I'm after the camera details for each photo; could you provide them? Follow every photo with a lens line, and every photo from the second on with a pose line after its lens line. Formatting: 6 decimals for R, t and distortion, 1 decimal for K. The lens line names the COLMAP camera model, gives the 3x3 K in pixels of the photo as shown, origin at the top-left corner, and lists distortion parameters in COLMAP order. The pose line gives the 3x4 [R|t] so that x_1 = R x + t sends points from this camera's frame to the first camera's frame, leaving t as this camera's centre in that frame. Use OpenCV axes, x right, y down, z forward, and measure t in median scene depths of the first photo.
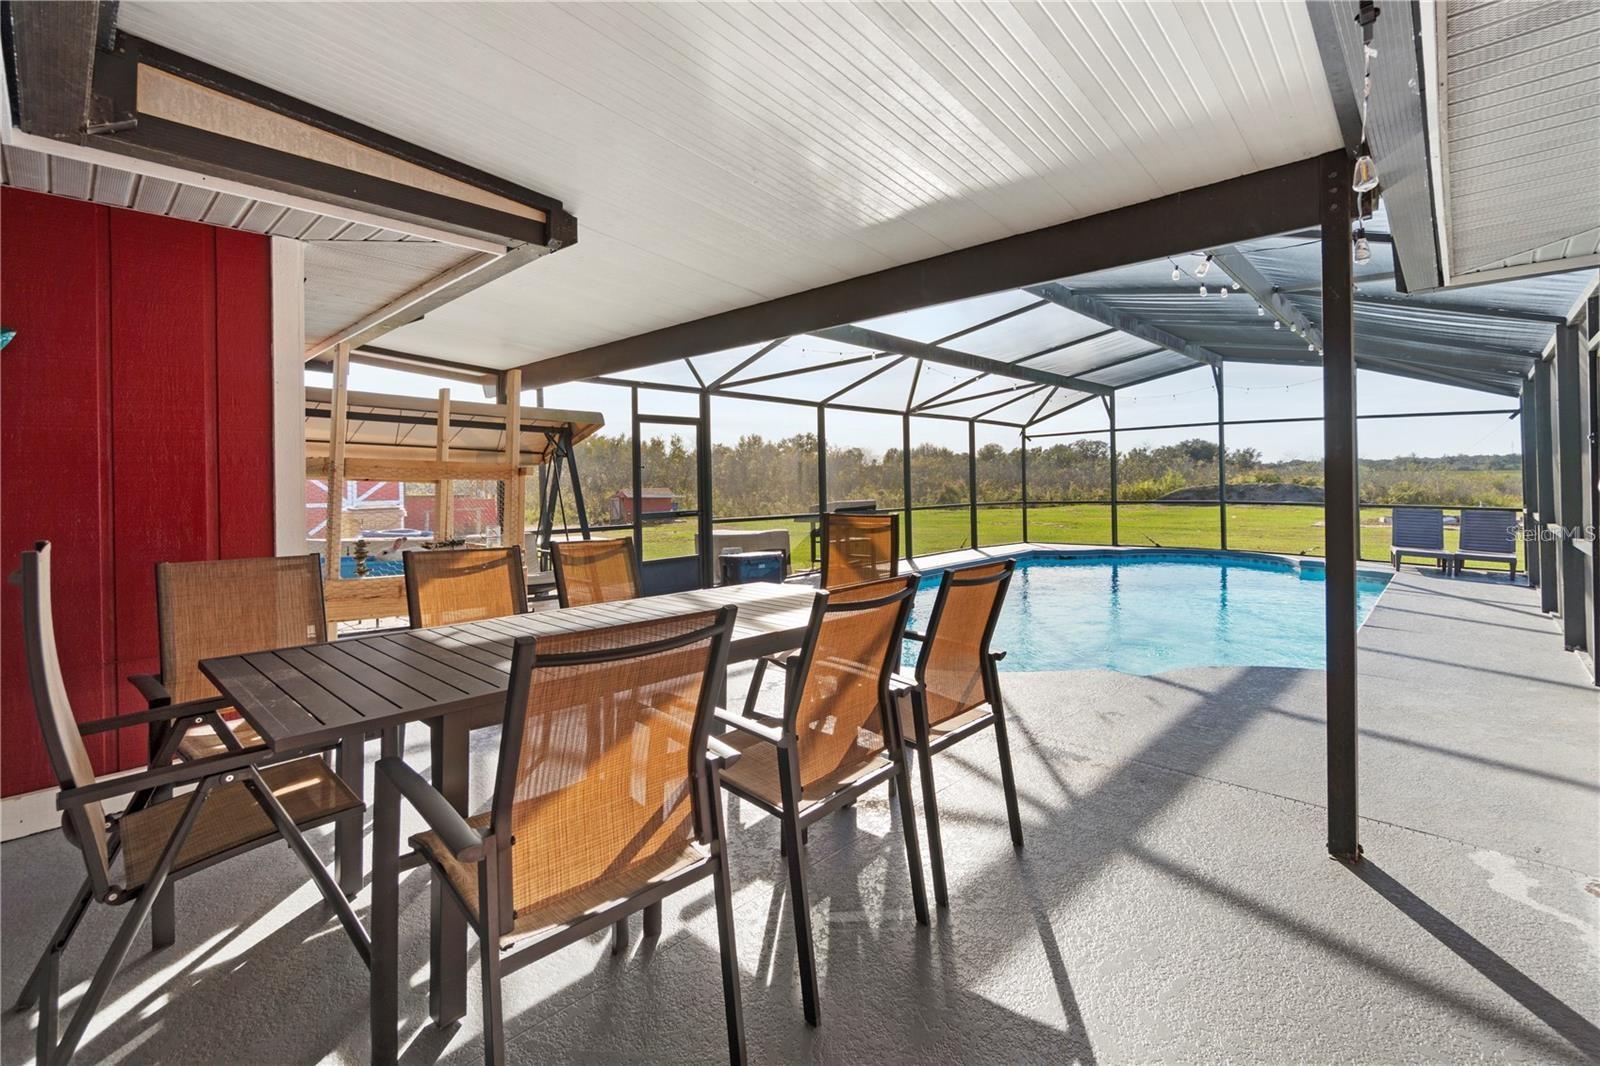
lens RADIAL K [[706.7, 0, 799.4], [0, 706.7, 485.4], [0, 0, 1]] dist [-0.000202, 0.000025]
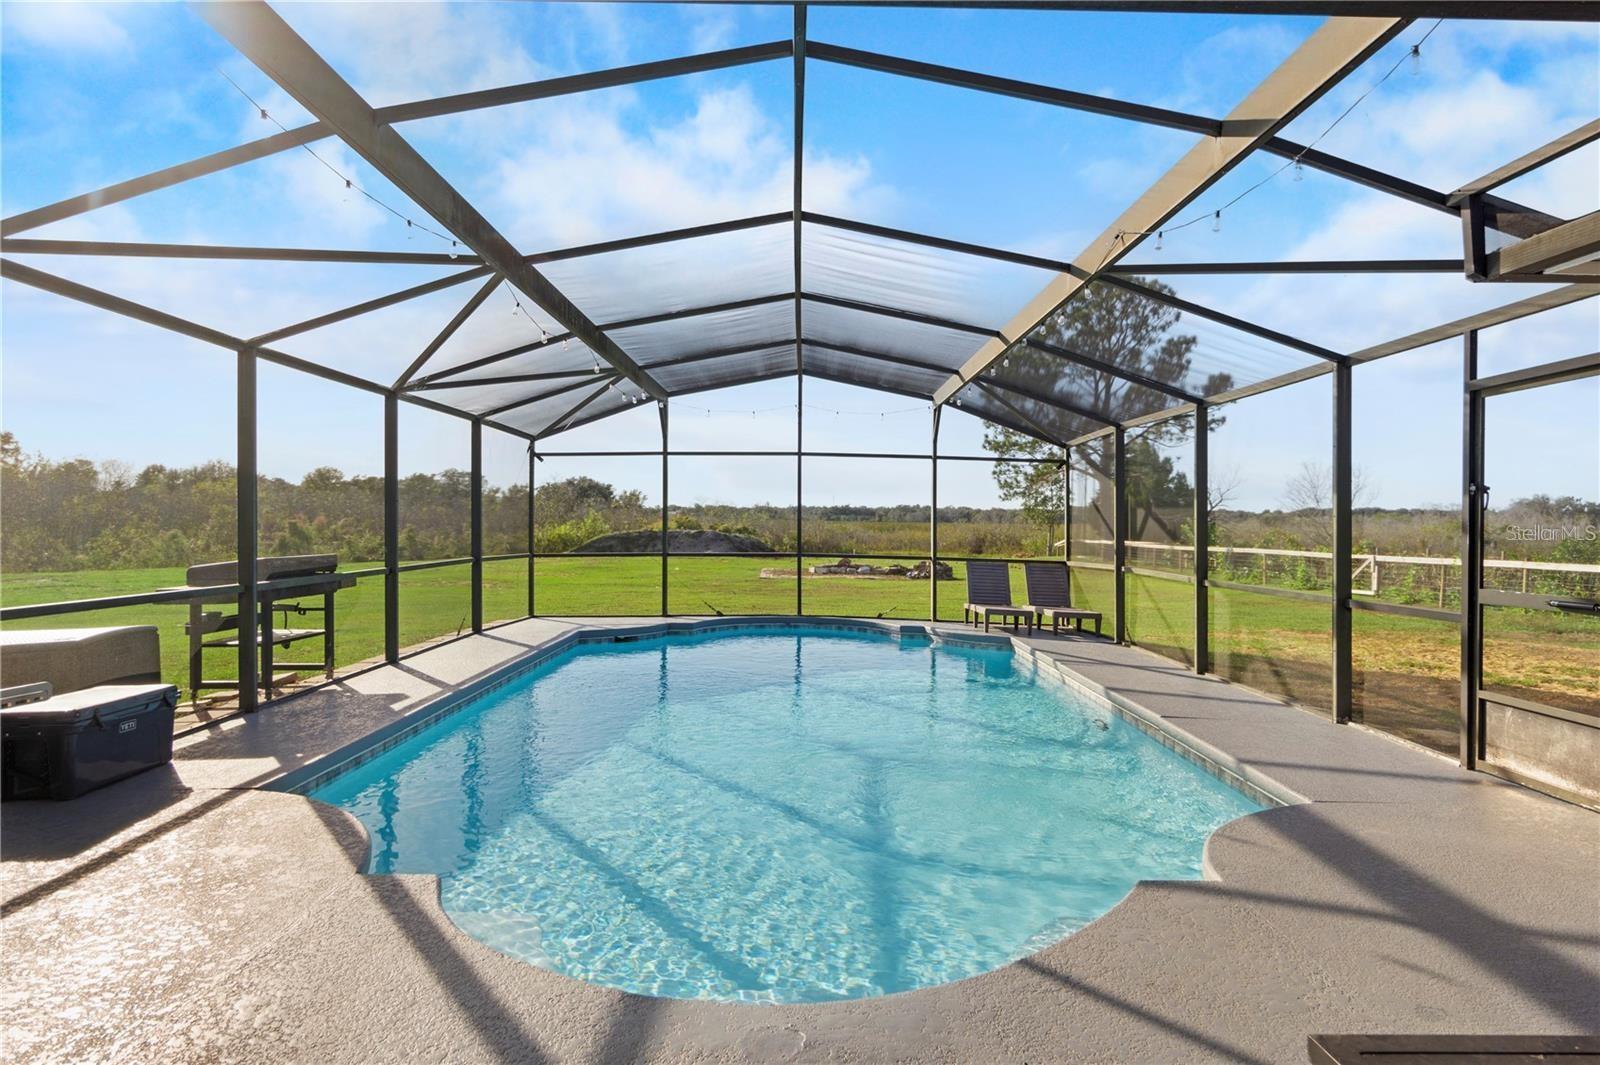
lens RADIAL K [[921.1, 0, 800.0], [0, 921.1, 532.5], [0, 0, 1]] dist [-0.002549, -0.000107]
pose [[0.730397, 0.012652, 0.682906, -0.088972], [-0.015283, 0.999881, -0.002179, 0.001543], [-0.682852, -0.008846, 0.730503, 0.244913]]
